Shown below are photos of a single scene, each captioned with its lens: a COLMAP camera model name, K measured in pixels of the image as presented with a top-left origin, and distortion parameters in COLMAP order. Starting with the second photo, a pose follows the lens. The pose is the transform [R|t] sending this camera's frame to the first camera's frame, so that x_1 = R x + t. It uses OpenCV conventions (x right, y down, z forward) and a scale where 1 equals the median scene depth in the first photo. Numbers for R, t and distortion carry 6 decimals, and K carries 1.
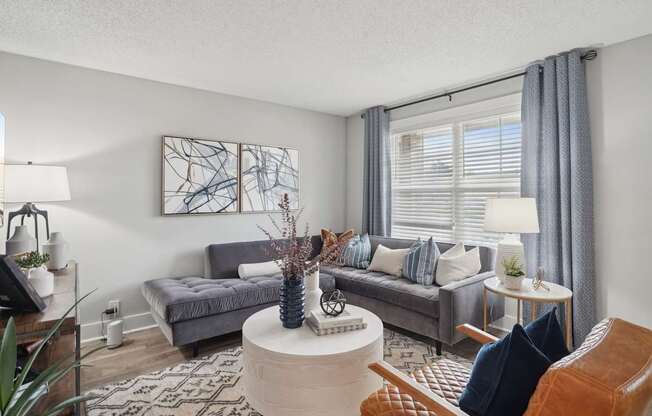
lens RADIAL K [[322.5, 0, 316.8], [0, 322.5, 197.0], [0, 0, 1]] dist [-0.026320, 0.000299]
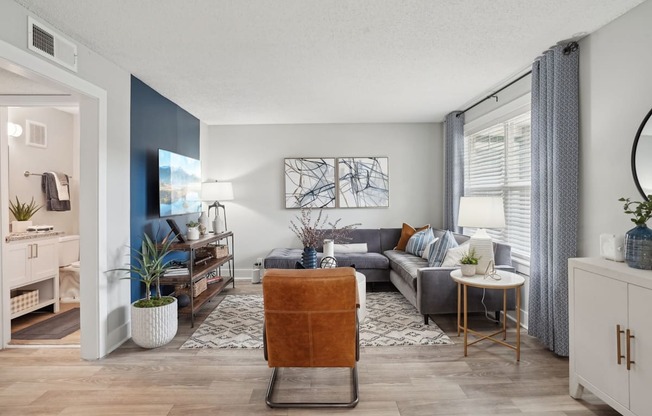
lens RADIAL K [[322.5, 0, 324.3], [0, 322.5, 205.4], [0, 0, 1]] dist [-0.026320, 0.000299]
pose [[0.808119, 0.008833, -0.588953, 0.540300], [0.009397, 0.999567, 0.027885, -0.002520], [0.588944, -0.028069, 0.807686, -0.152627]]
